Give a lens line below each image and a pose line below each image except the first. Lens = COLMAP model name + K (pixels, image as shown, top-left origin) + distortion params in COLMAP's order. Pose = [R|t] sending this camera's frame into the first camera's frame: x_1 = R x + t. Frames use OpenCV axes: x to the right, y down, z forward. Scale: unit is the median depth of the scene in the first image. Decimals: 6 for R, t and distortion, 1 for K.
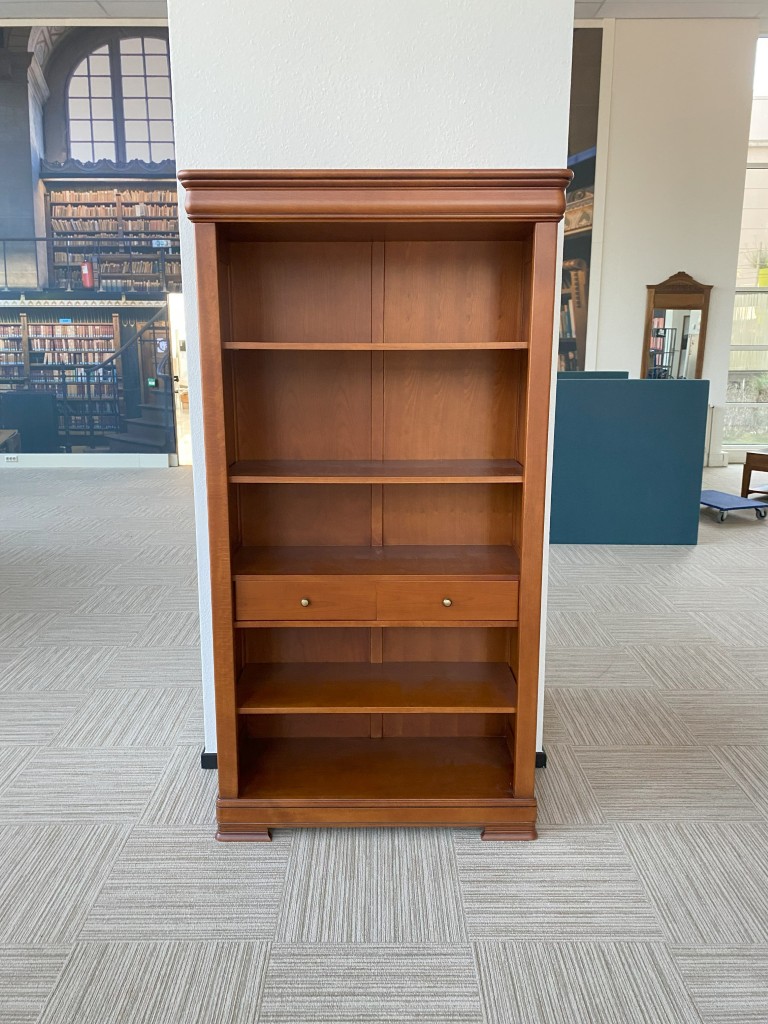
lens RADIAL K [[783.8, 0, 379.8], [0, 783.8, 494.2], [0, 0, 1]] dist [0.006269, 0.000630]
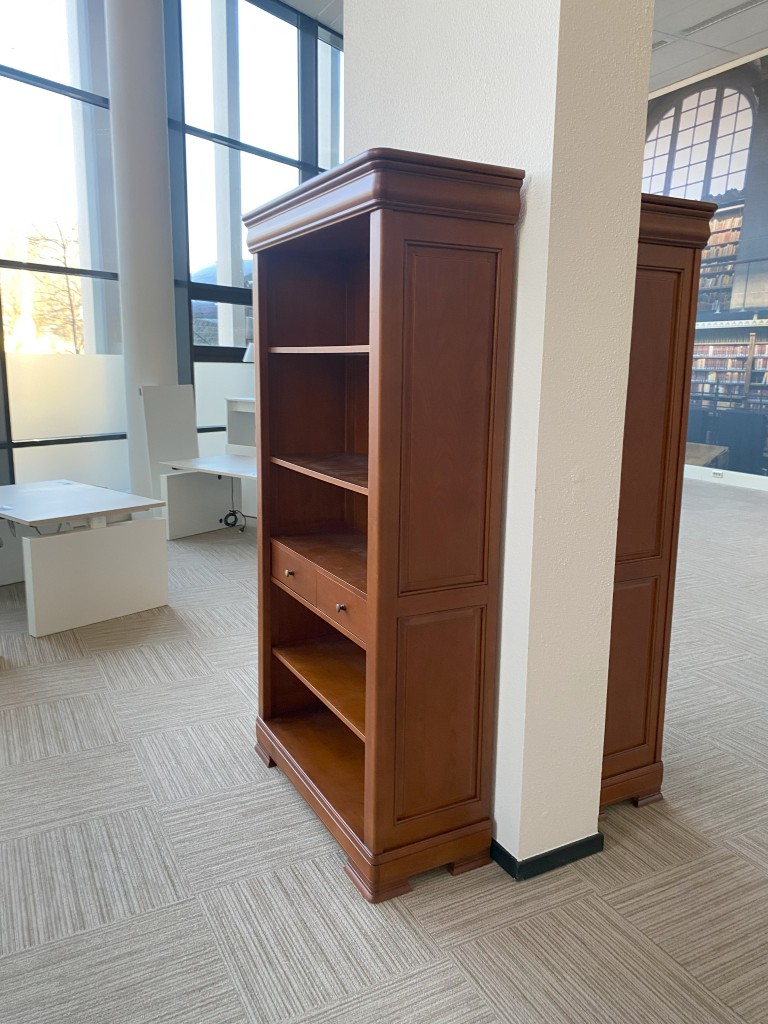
lens RADIAL K [[780.9, 0, 389.7], [0, 780.9, 498.1], [0, 0, 1]] dist [0.010074, -0.004083]
pose [[0.473692, 0.160603, -0.865923, 0.827972], [-0.181610, 0.979912, 0.082397, -0.078834], [0.861762, 0.118230, 0.493344, 0.483542]]
